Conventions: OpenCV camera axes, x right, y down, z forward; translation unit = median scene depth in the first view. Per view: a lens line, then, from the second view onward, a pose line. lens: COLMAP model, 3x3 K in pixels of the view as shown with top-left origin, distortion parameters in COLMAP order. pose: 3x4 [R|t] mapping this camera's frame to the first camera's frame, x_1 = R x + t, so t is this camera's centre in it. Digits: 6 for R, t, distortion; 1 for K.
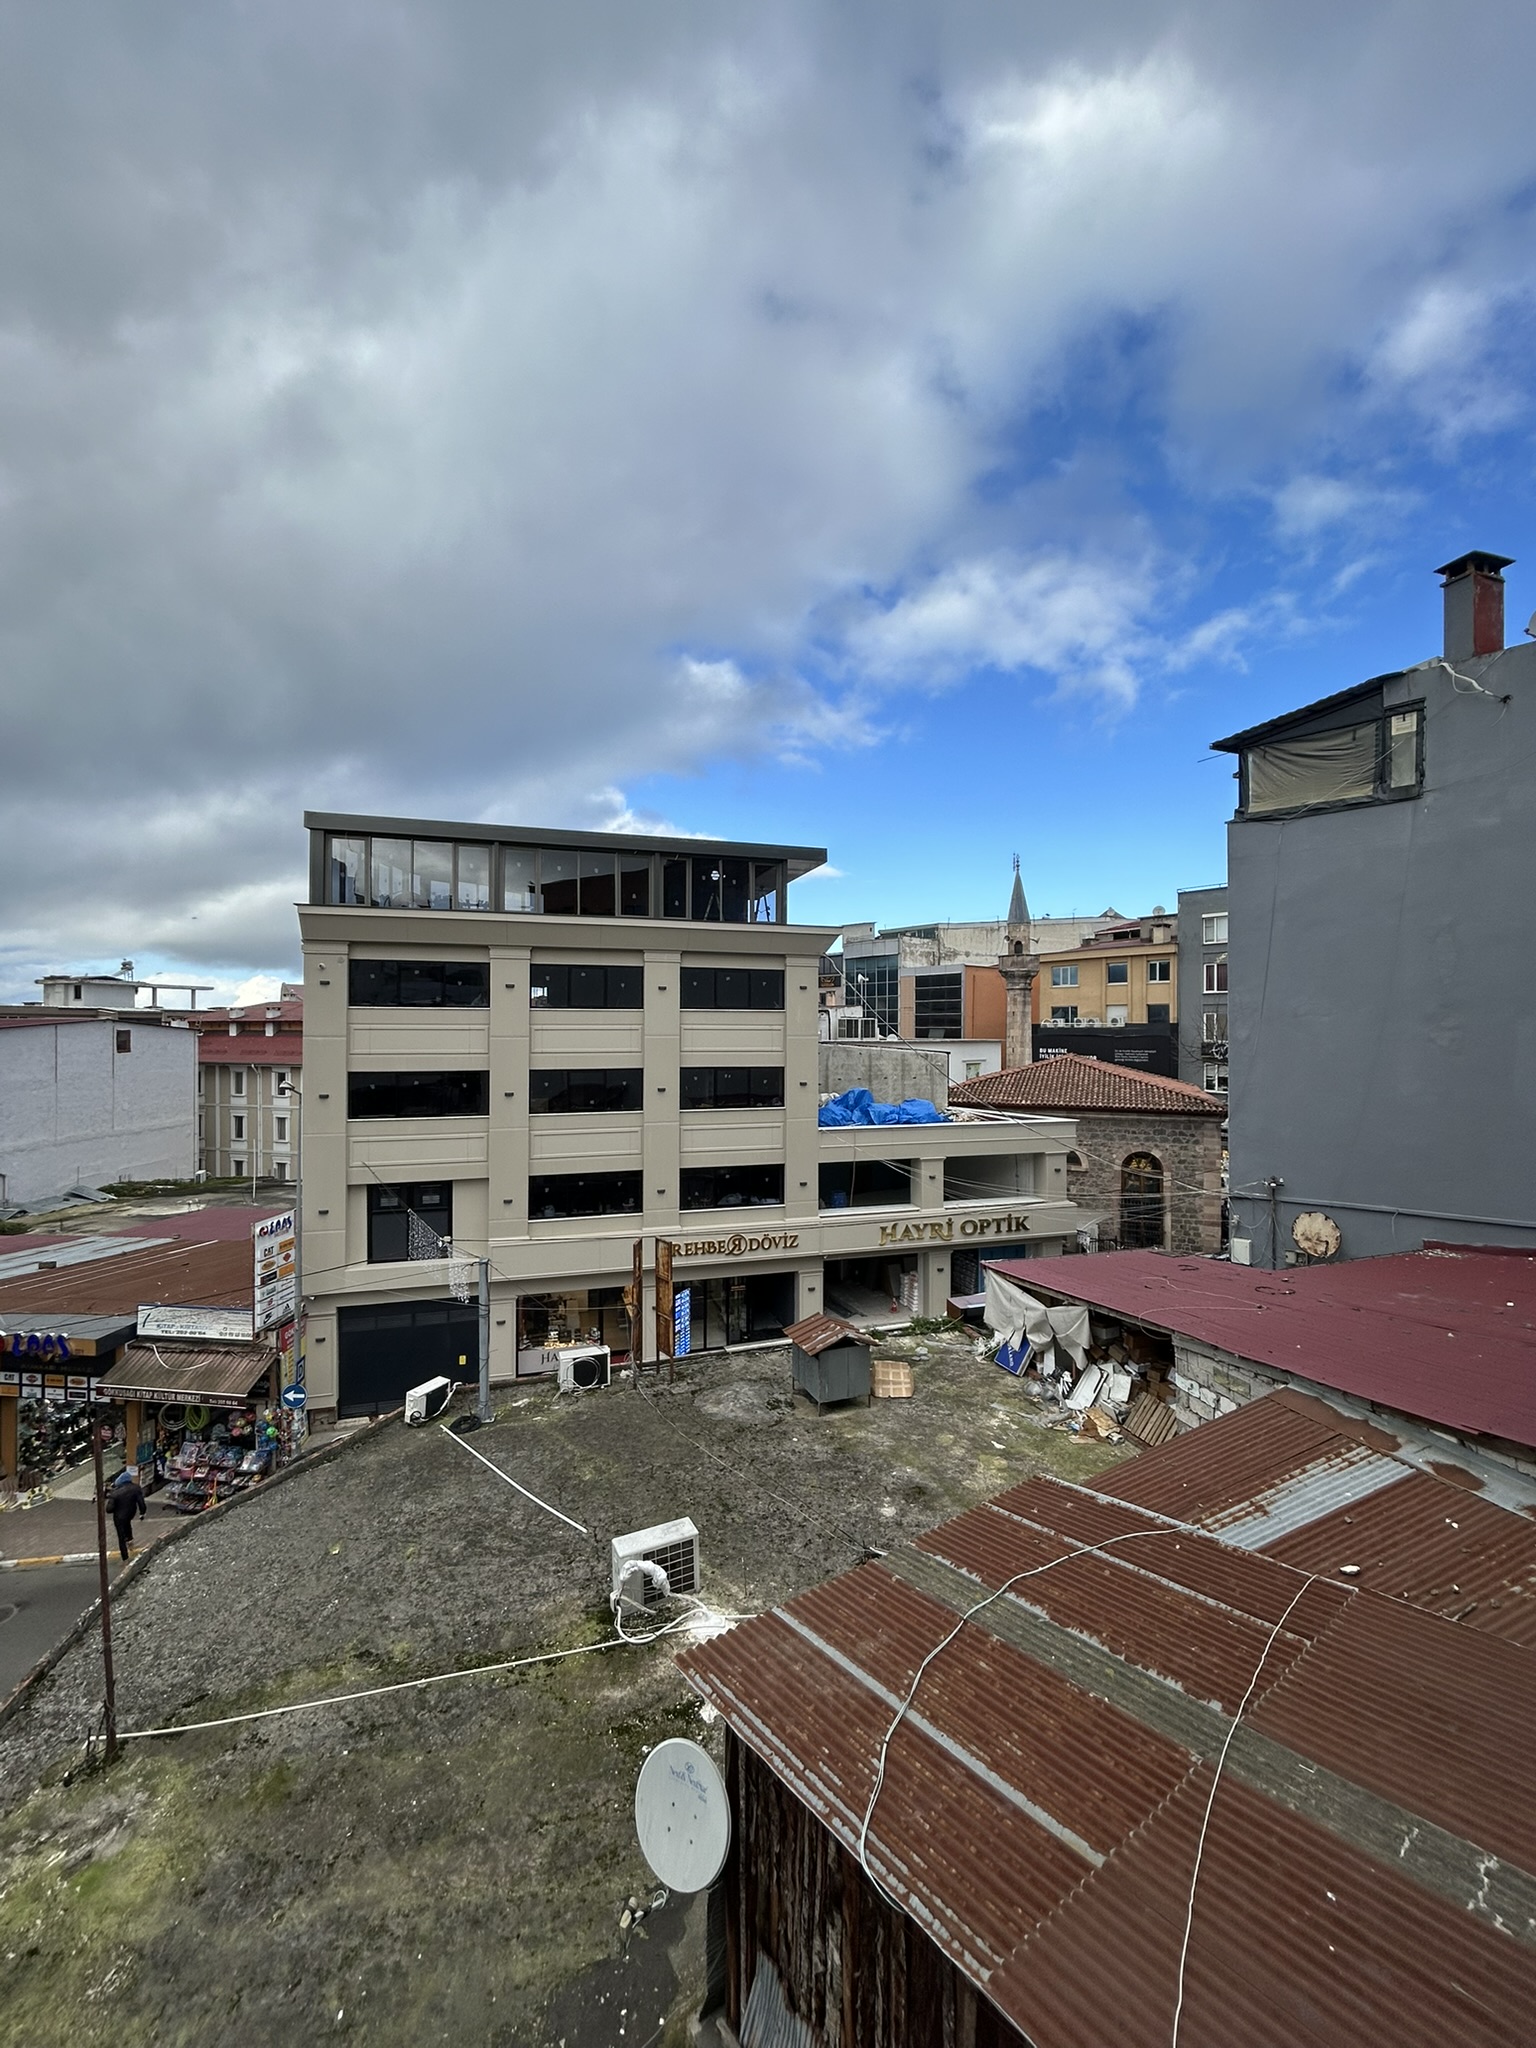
lens RADIAL K [[821.2, 0, 768.8], [0, 821.2, 1026.9], [0, 0, 1]] dist [-0.001789, 0.001787]
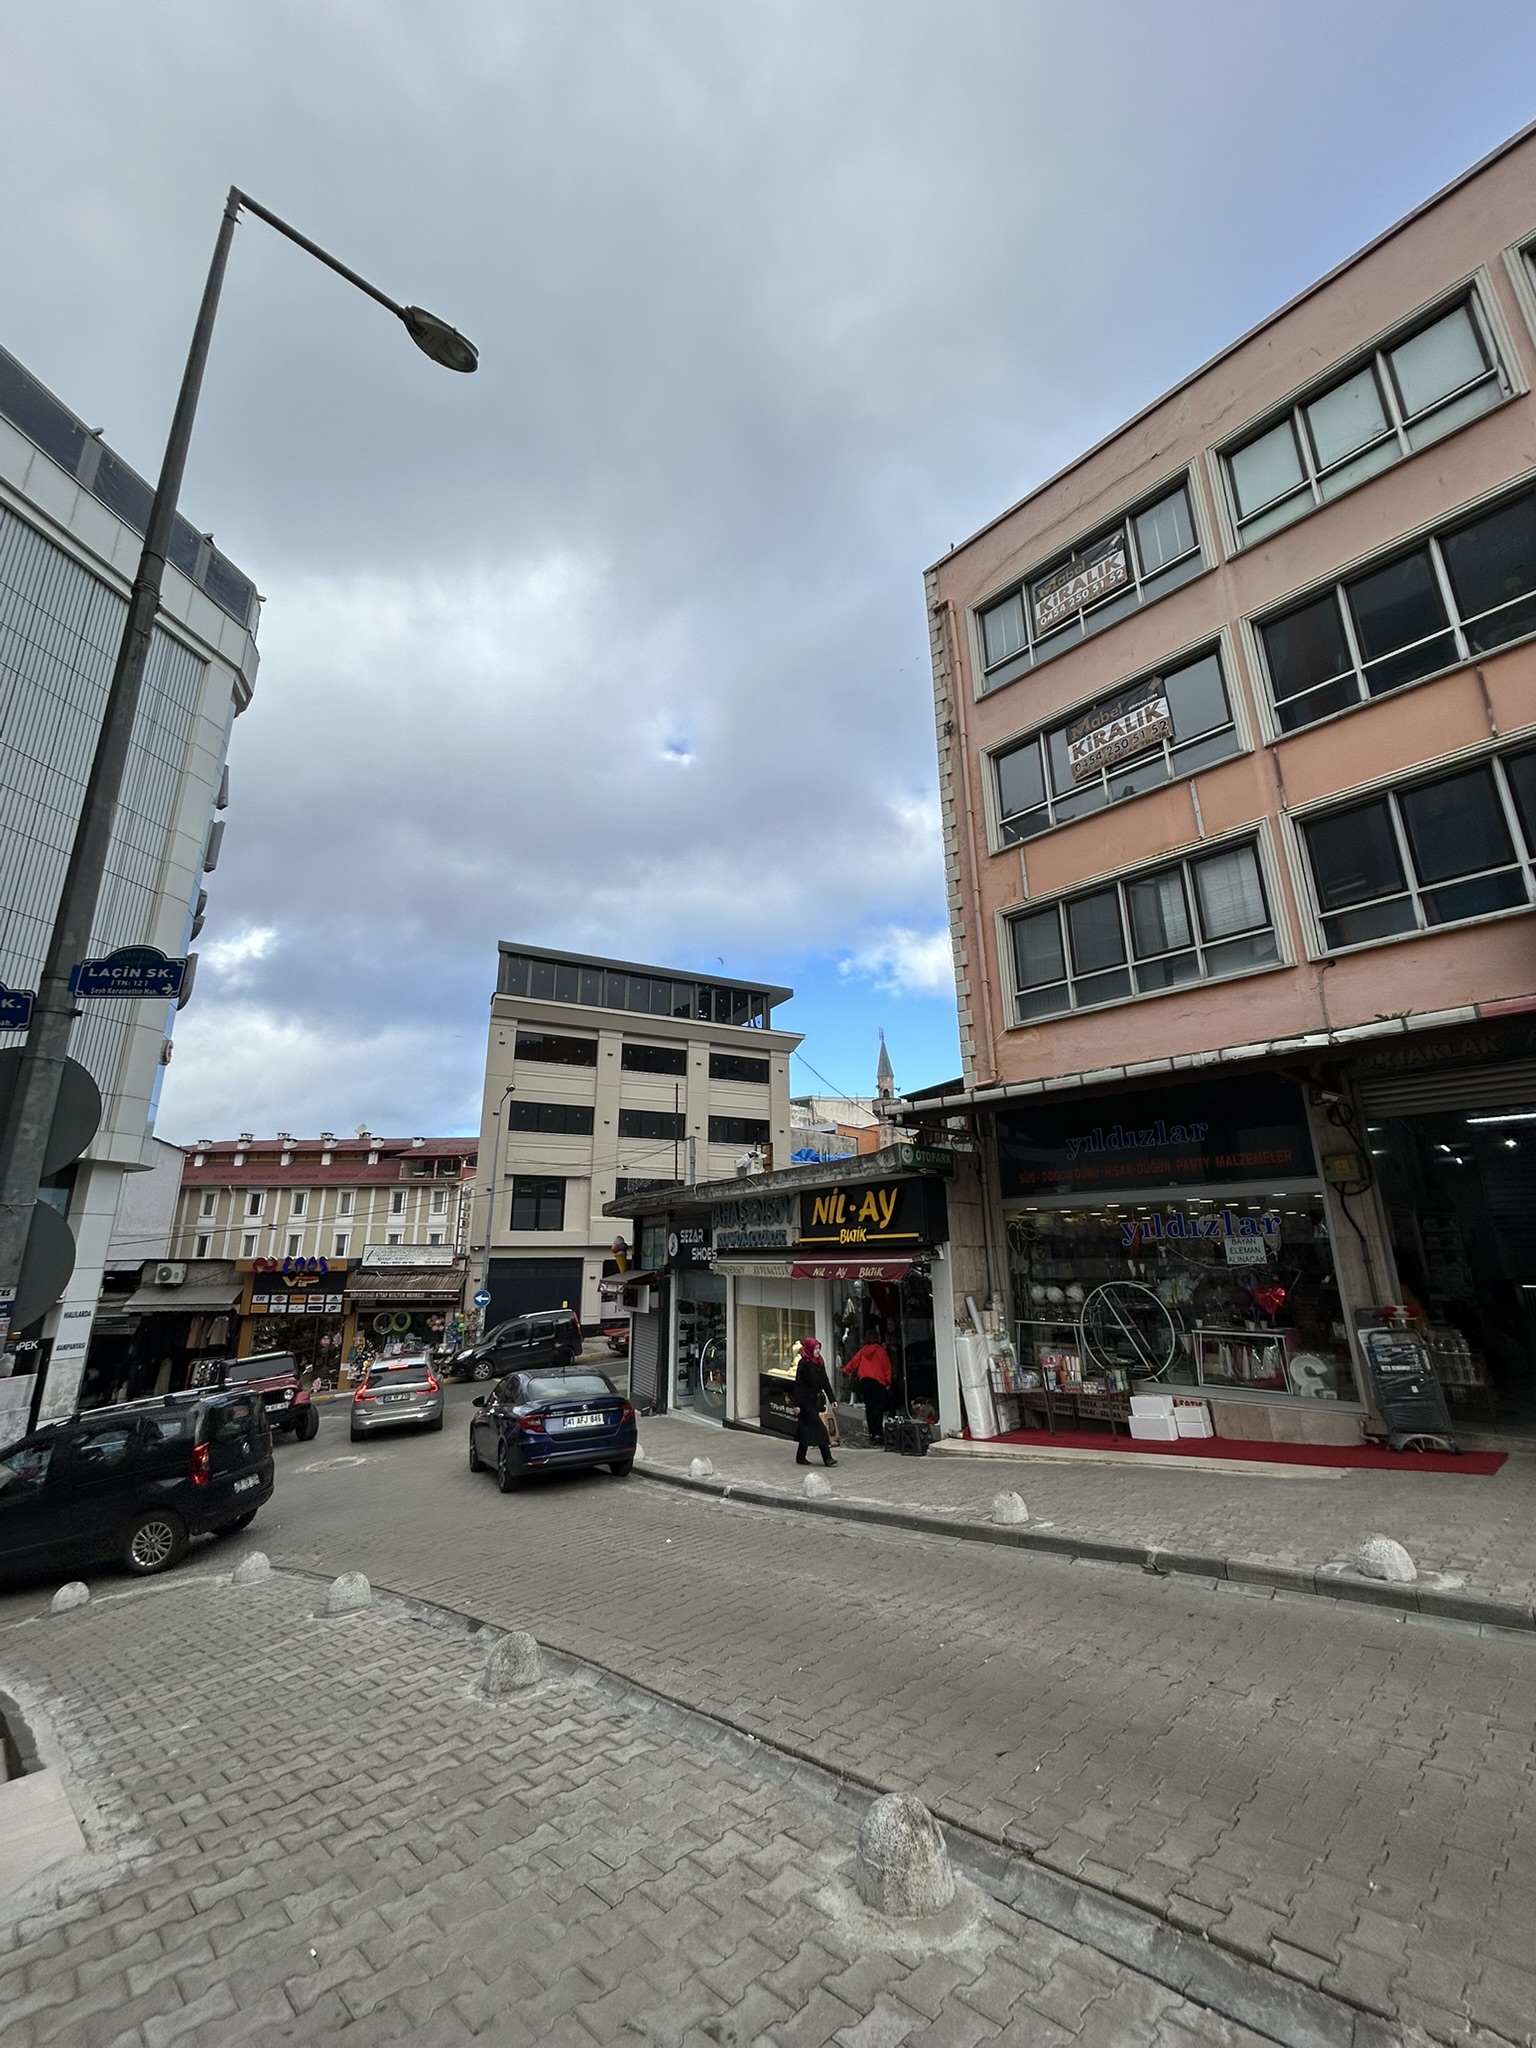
lens RADIAL K [[821.2, 0, 768.8], [0, 821.2, 1026.9], [0, 0, 1]] dist [-0.001789, 0.001787]
pose [[0.979740, 0.045294, 0.195083, -0.329179], [0.008425, 0.963906, -0.266110, 0.325544], [-0.200095, 0.262362, 0.943996, -0.578544]]
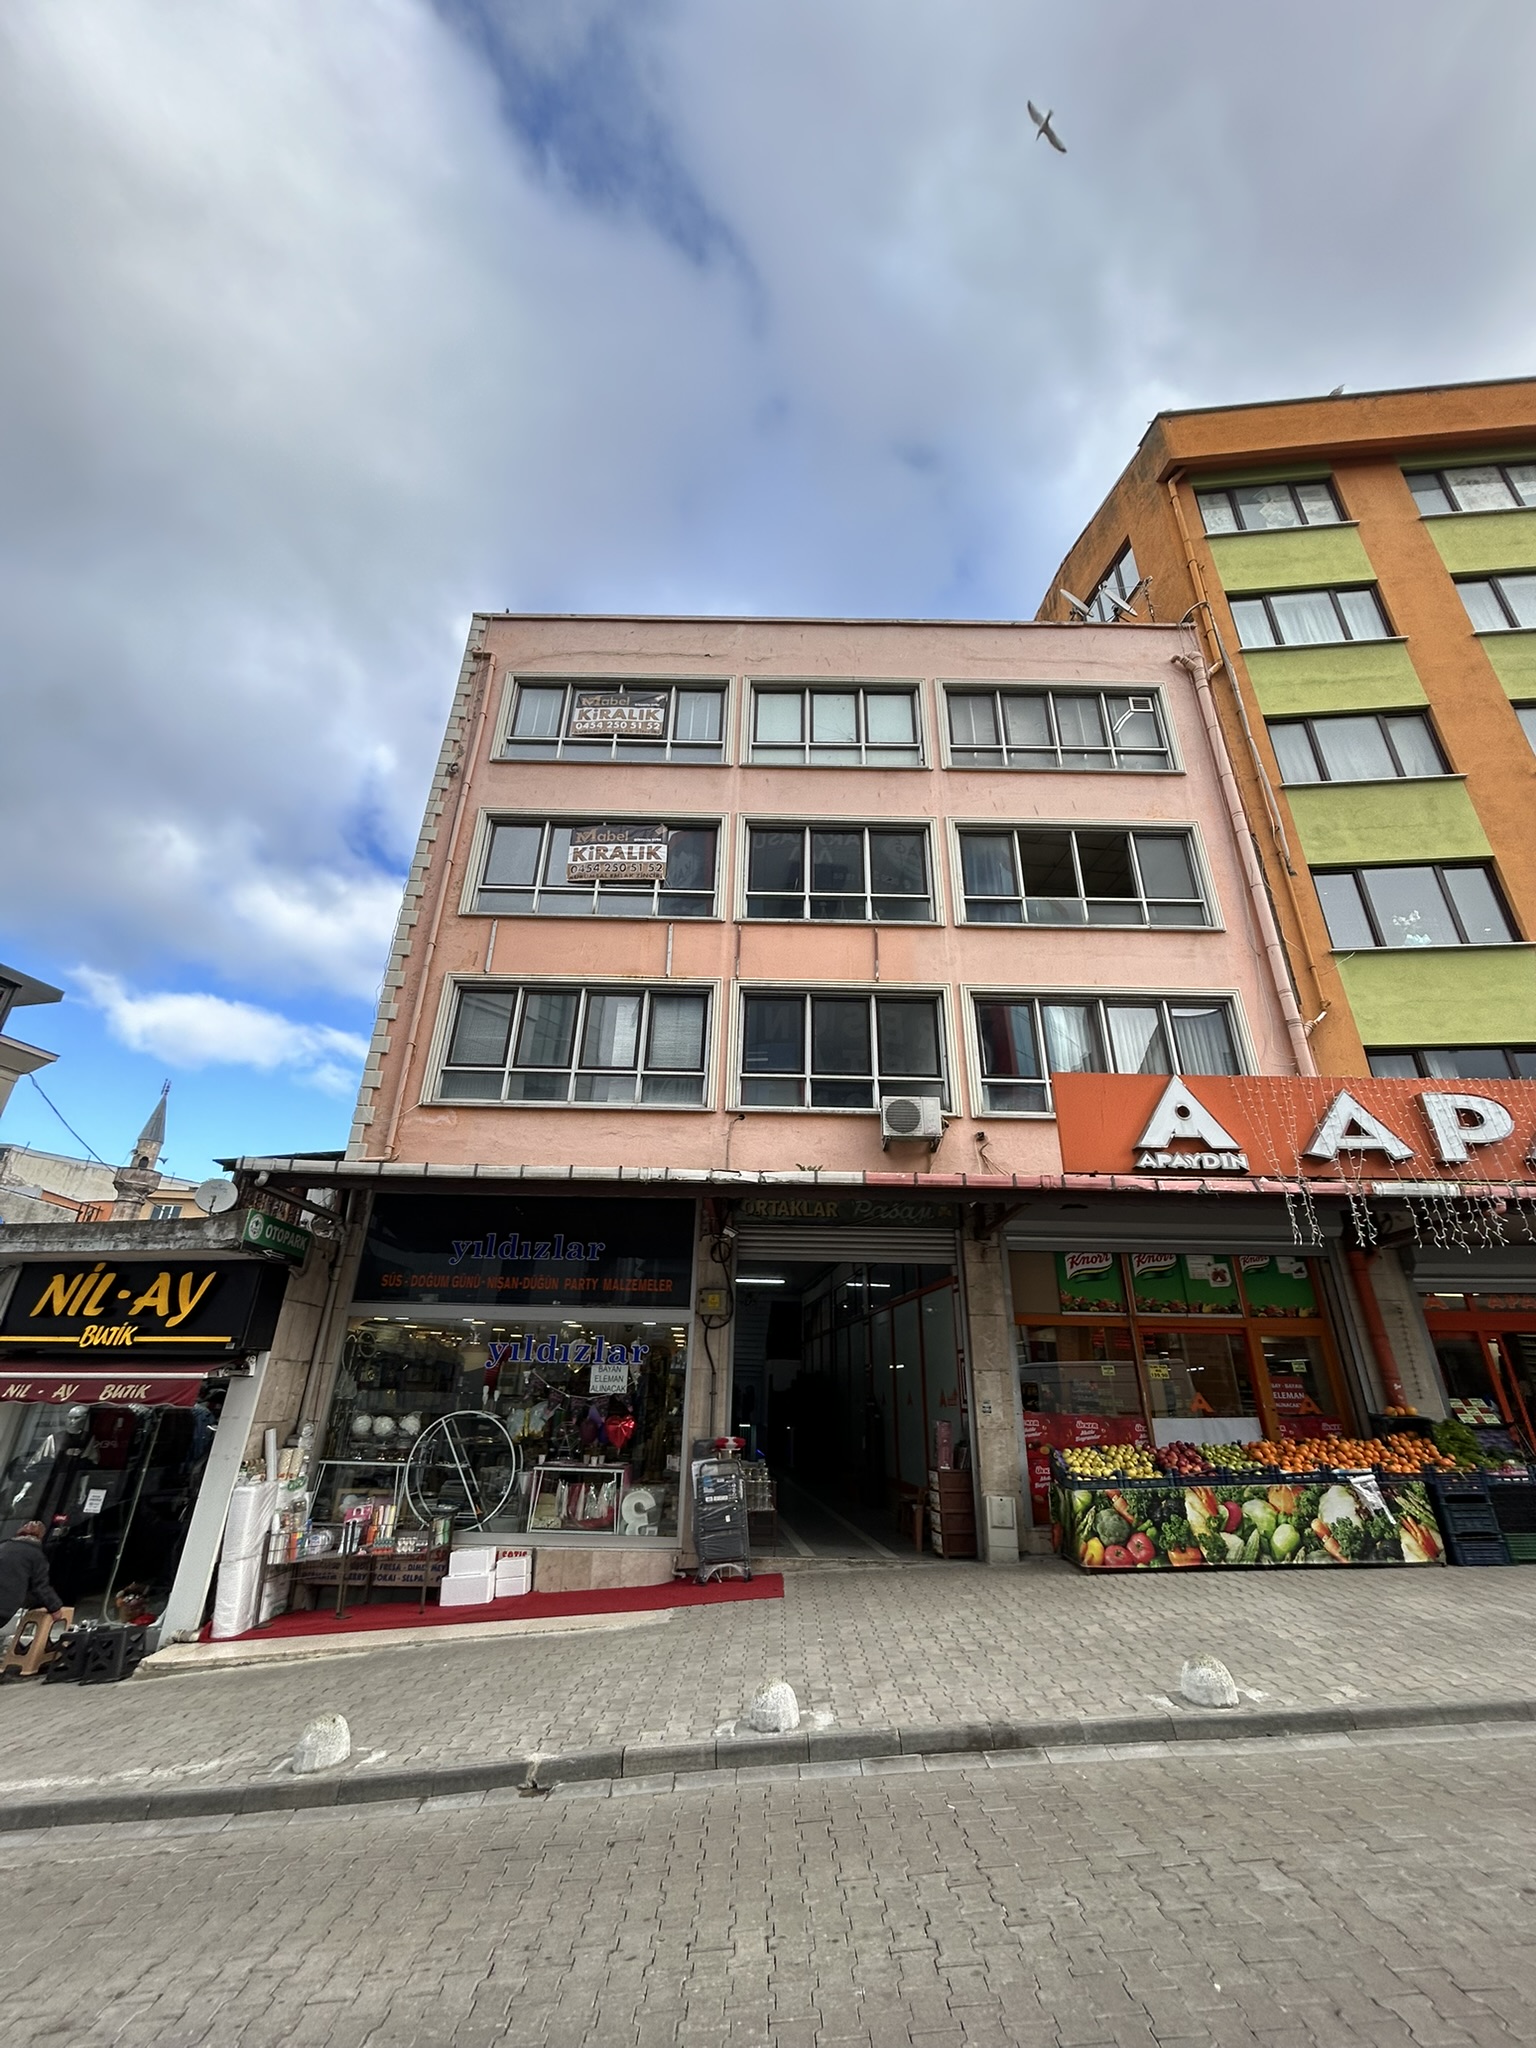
lens RADIAL K [[818.3, 0, 769.1], [0, 818.3, 1026.3], [0, 0, 1]] dist [-0.001030, -0.000341]
pose [[0.514396, 0.364101, 0.776420, -0.347662], [-0.023076, 0.910939, -0.411895, 0.332688], [-0.857242, 0.193960, 0.476985, -0.497917]]
